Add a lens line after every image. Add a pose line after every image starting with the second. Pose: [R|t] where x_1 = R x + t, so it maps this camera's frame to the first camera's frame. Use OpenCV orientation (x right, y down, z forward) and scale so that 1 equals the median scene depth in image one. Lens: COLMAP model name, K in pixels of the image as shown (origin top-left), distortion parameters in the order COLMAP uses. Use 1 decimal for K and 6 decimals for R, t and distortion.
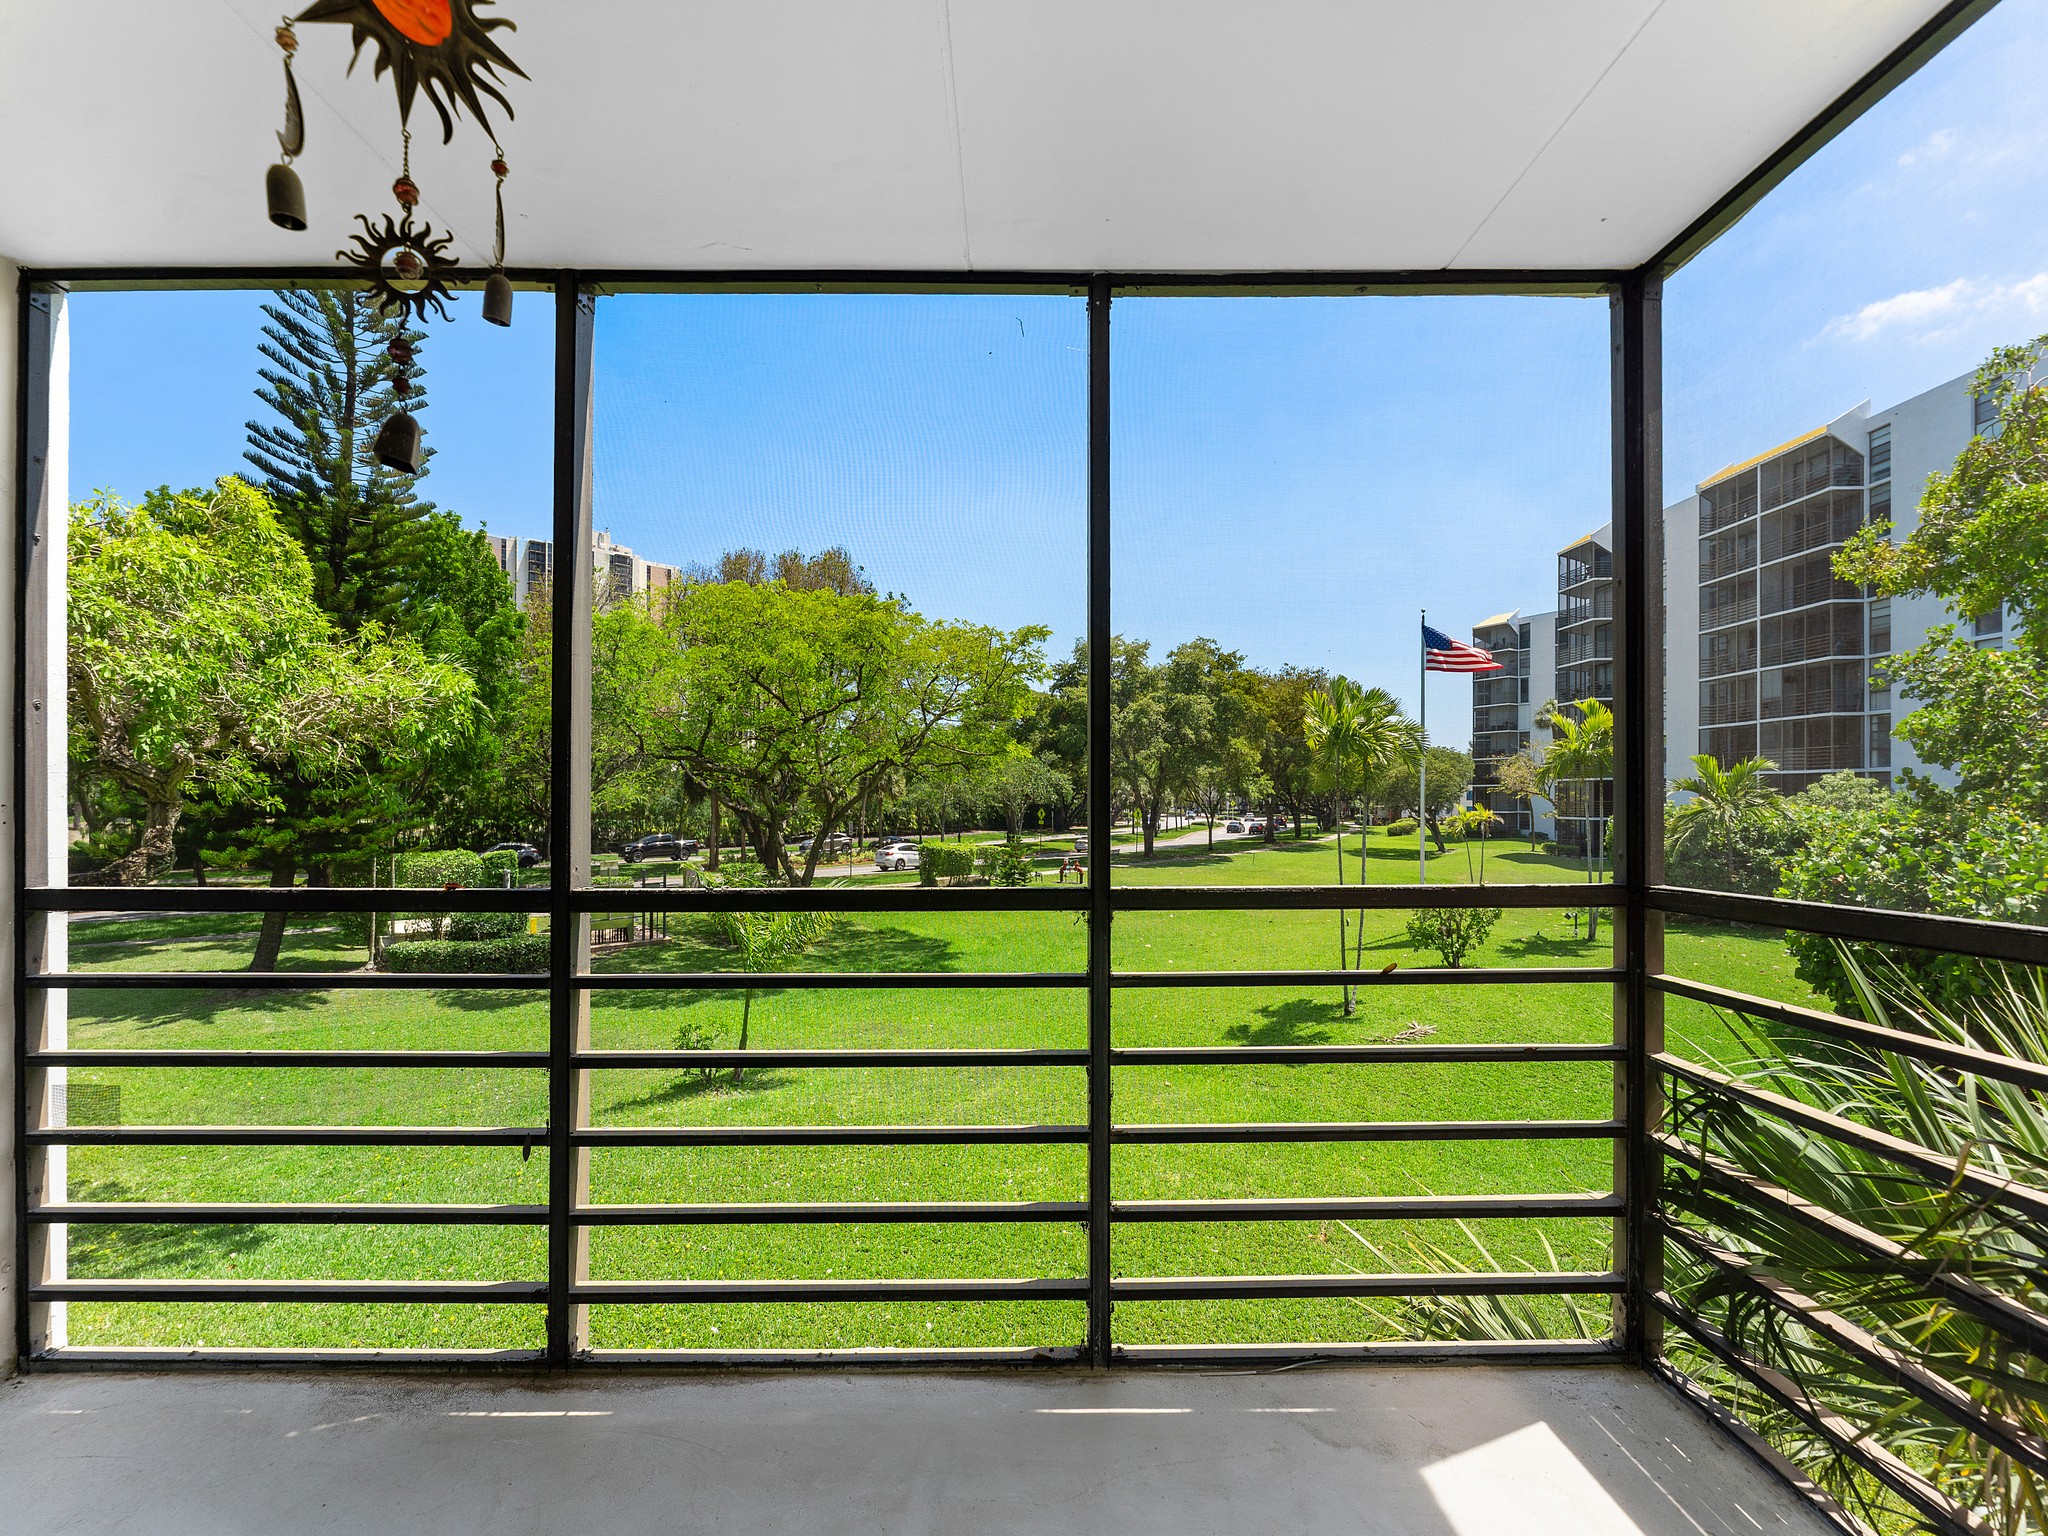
lens RADIAL K [[839.9, 0, 1015.3], [0, 839.9, 793.9], [0, 0, 1]] dist [-0.001463, 0.000096]
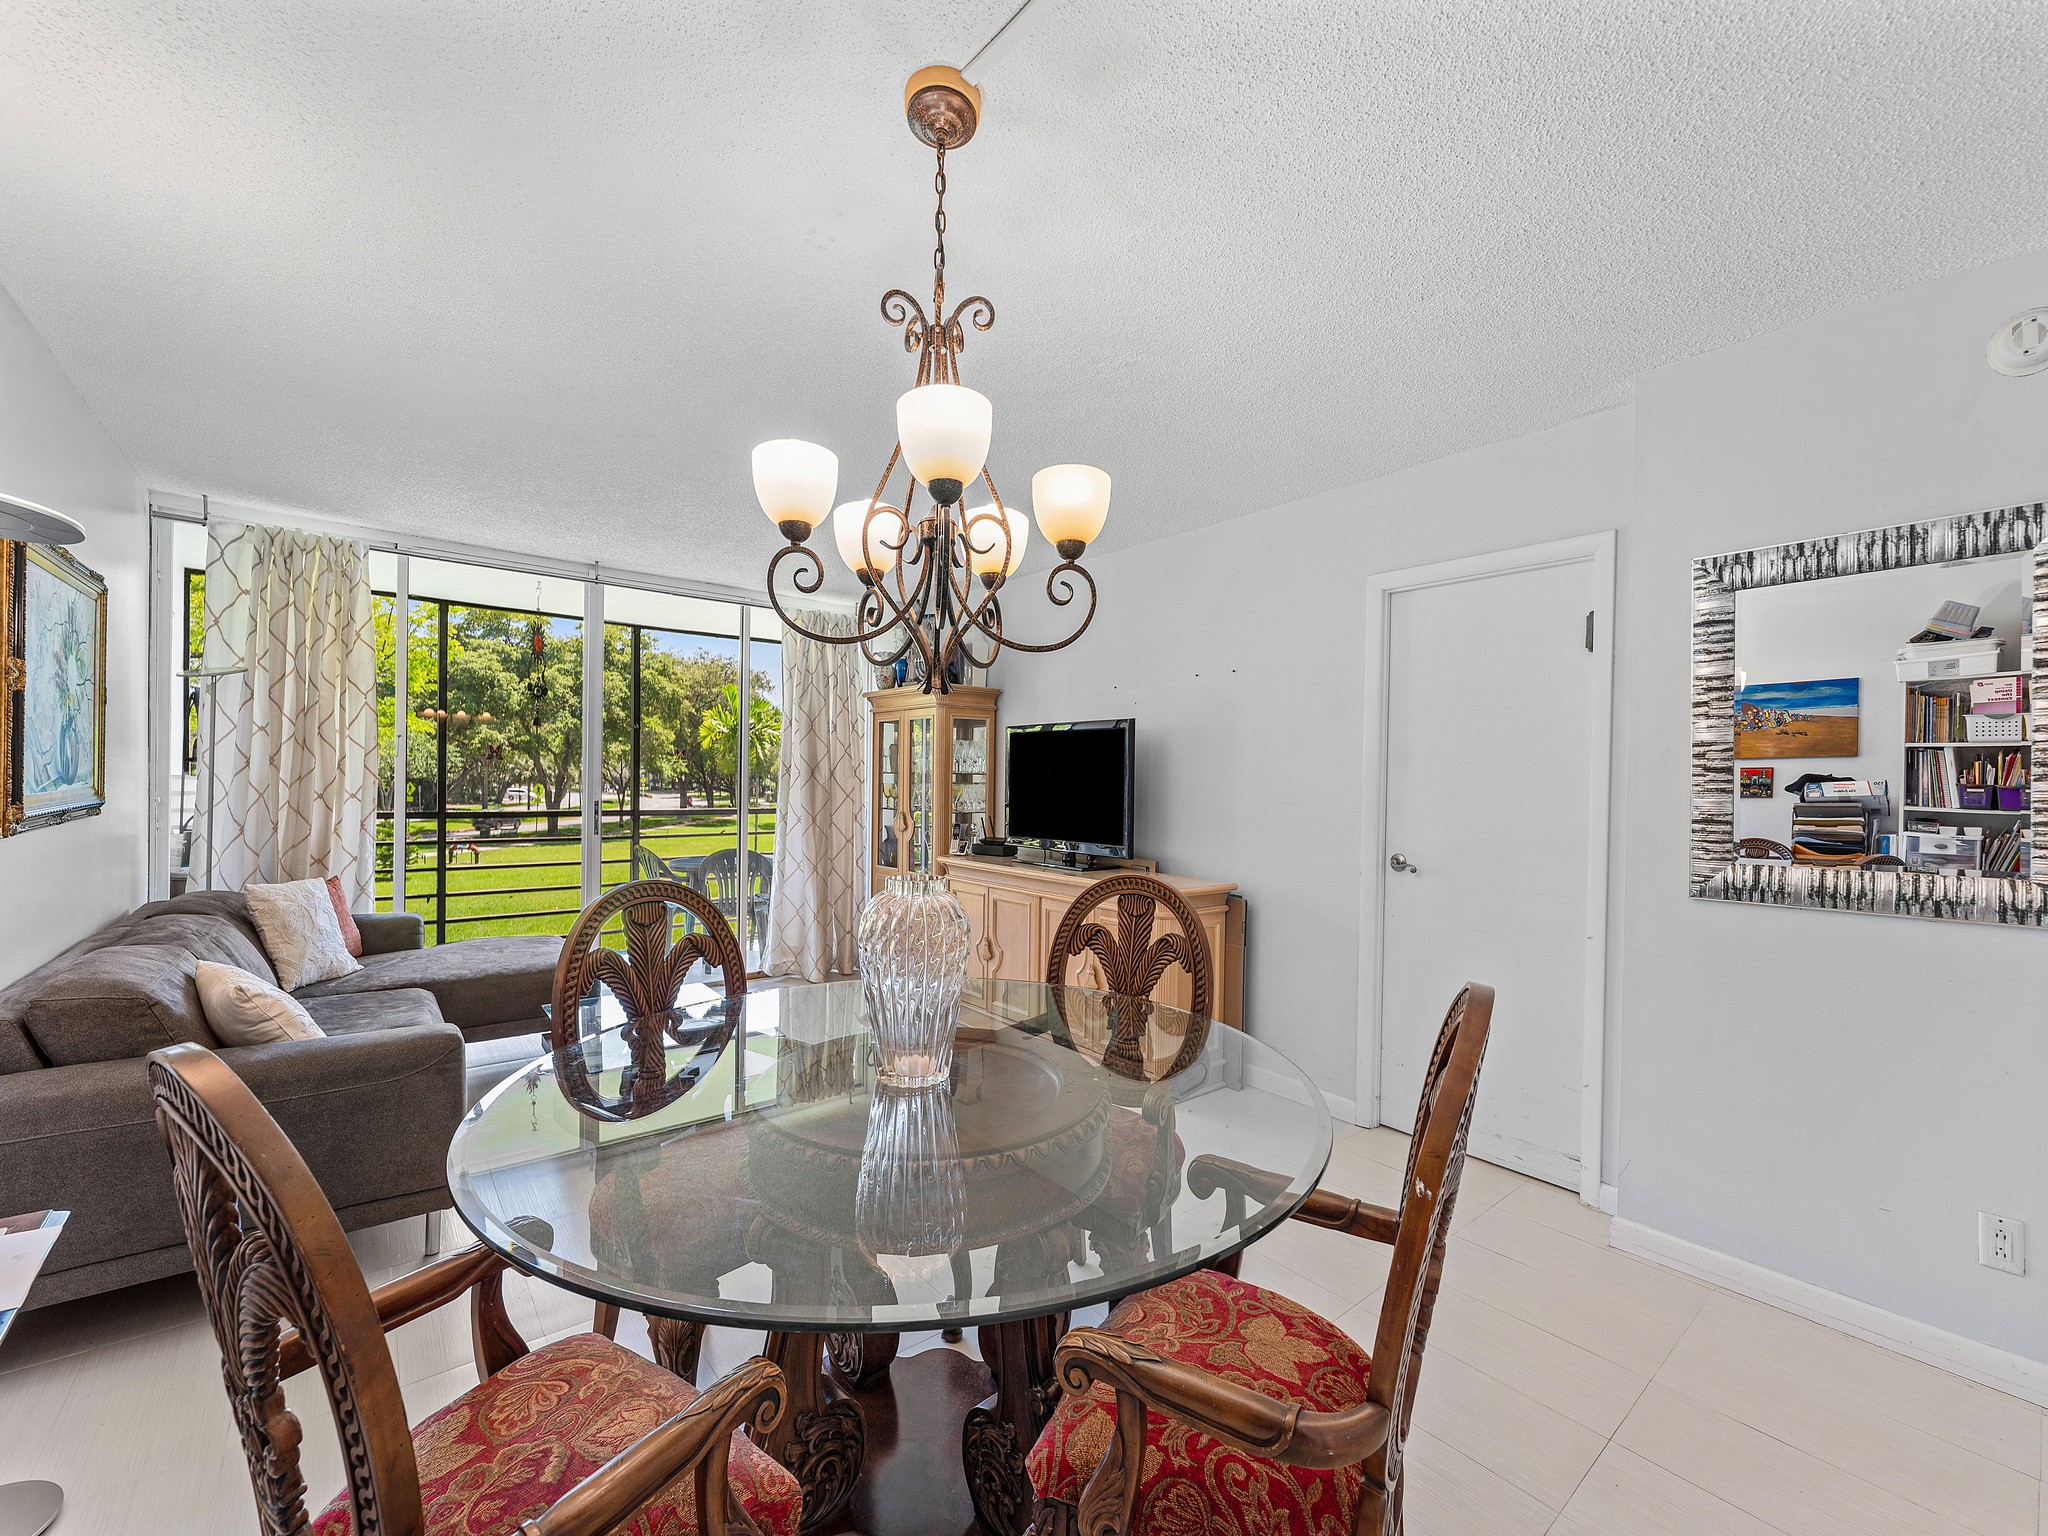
lens RADIAL K [[839.9, 0, 1014.6], [0, 839.9, 793.6], [0, 0, 1]] dist [-0.001463, 0.000096]
pose [[0.783220, 0.004320, 0.621730, -0.044433], [-0.020339, 0.999619, 0.018677, -0.002570], [-0.621412, -0.027273, 0.783009, -0.142048]]
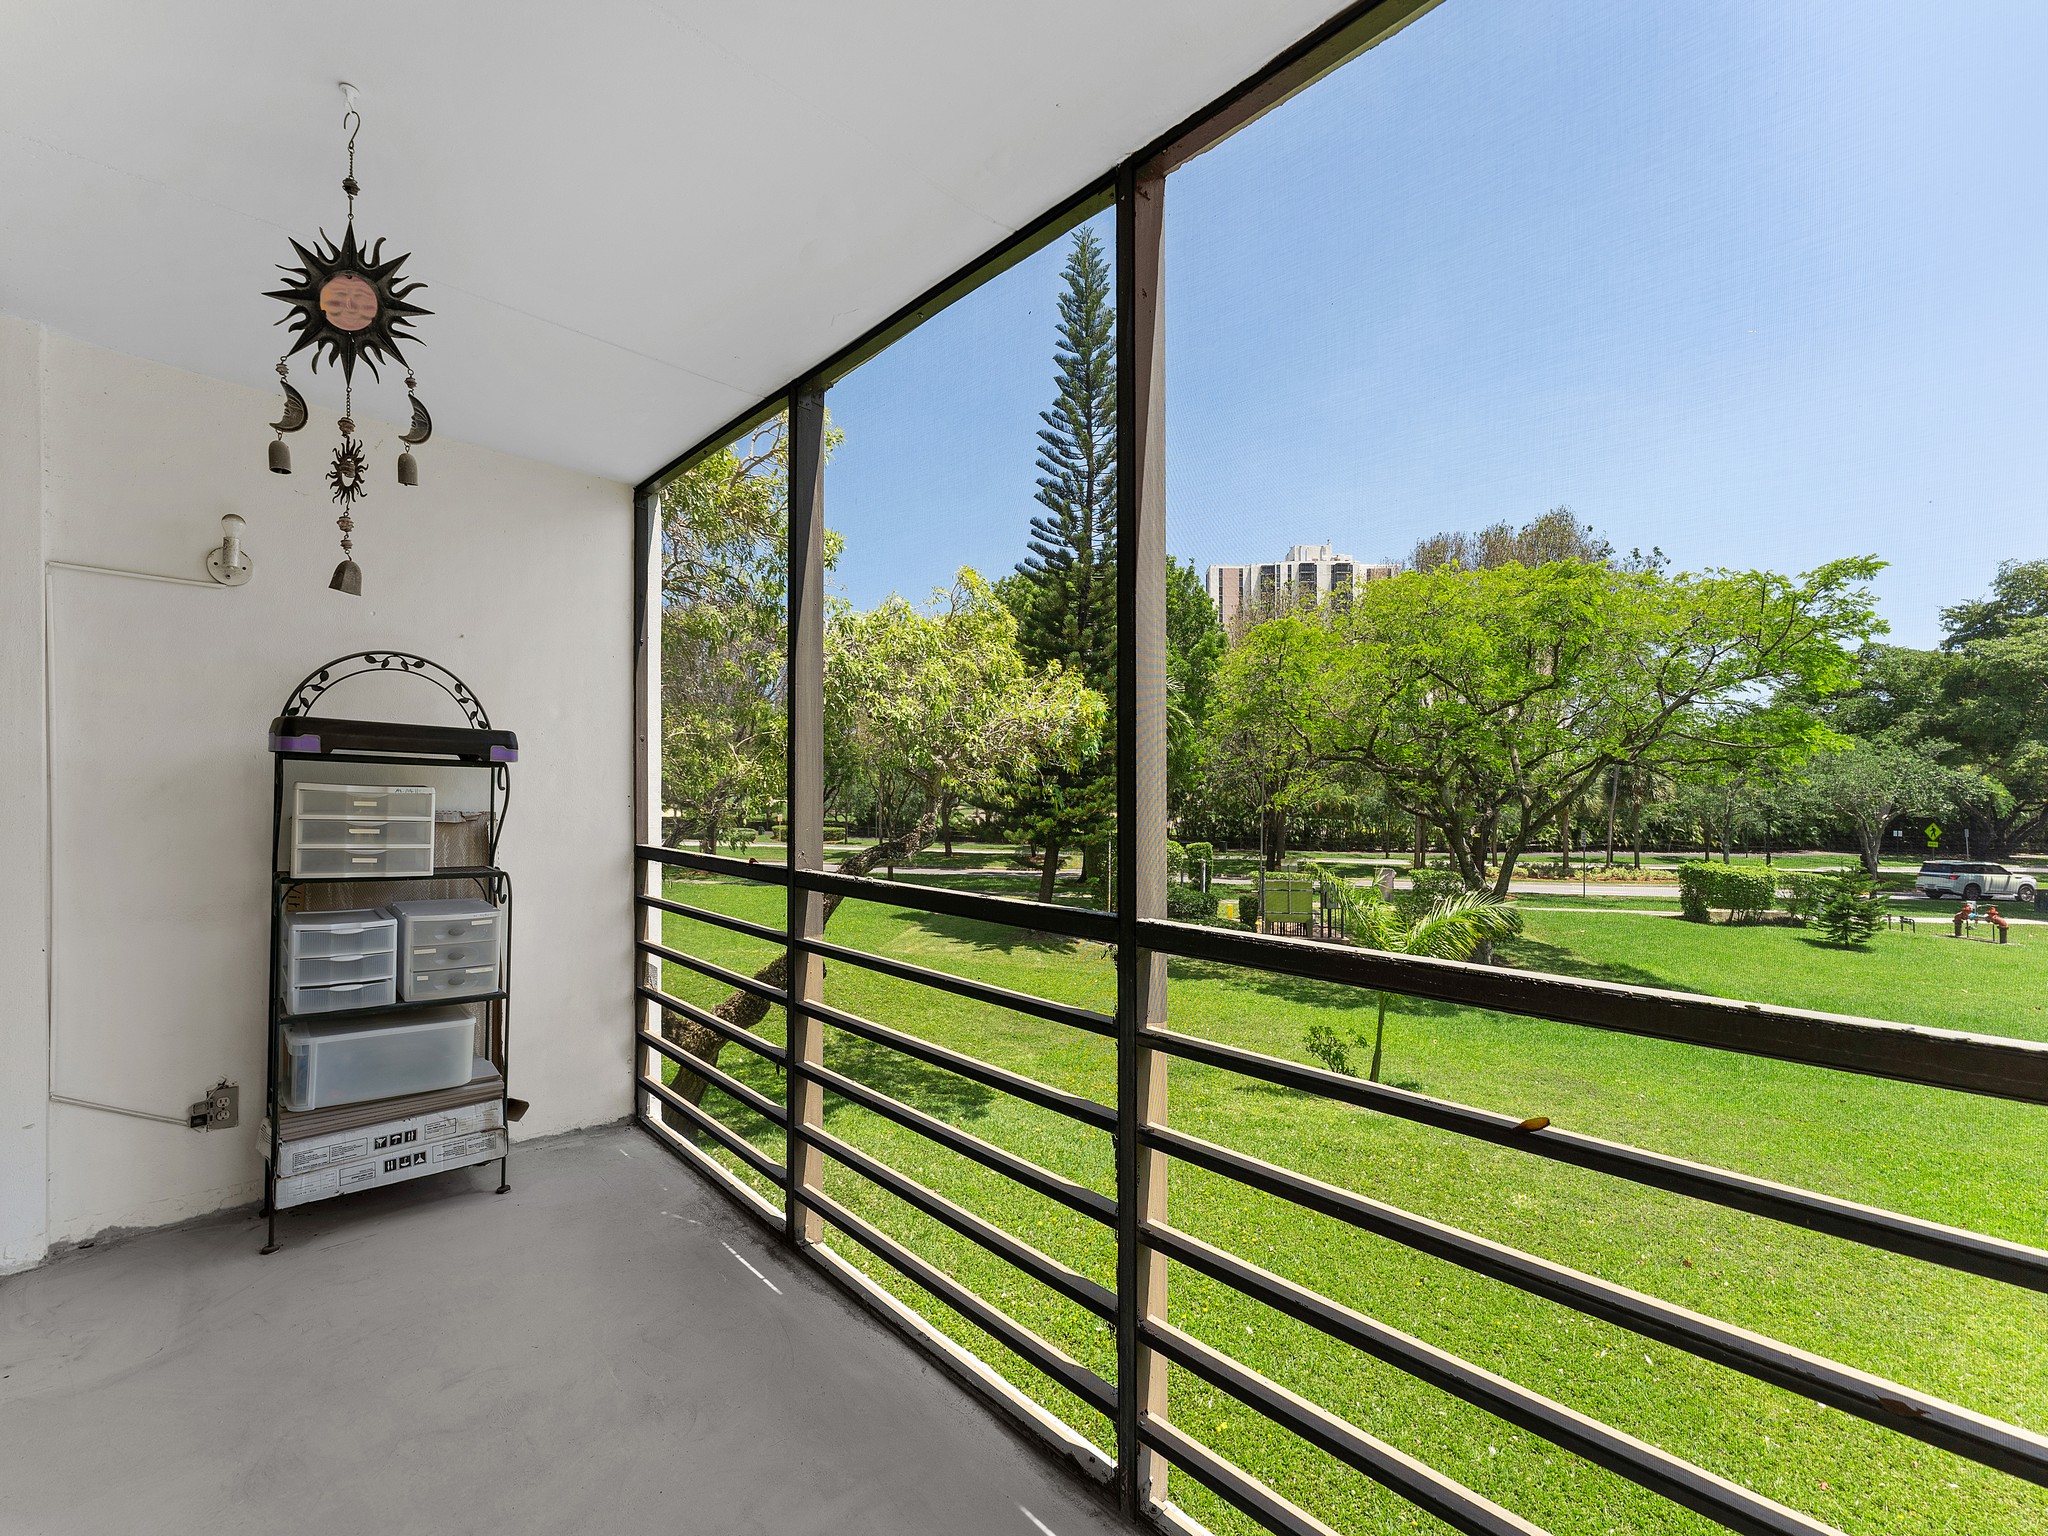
lens RADIAL K [[839.9, 0, 1022.0], [0, 839.9, 793.5], [0, 0, 1]] dist [-0.001463, 0.000096]
pose [[0.690524, 0.011481, -0.723218, 0.034271], [-0.012644, 0.999913, 0.003802, -0.000632], [0.723199, 0.006519, 0.690609, 0.020639]]
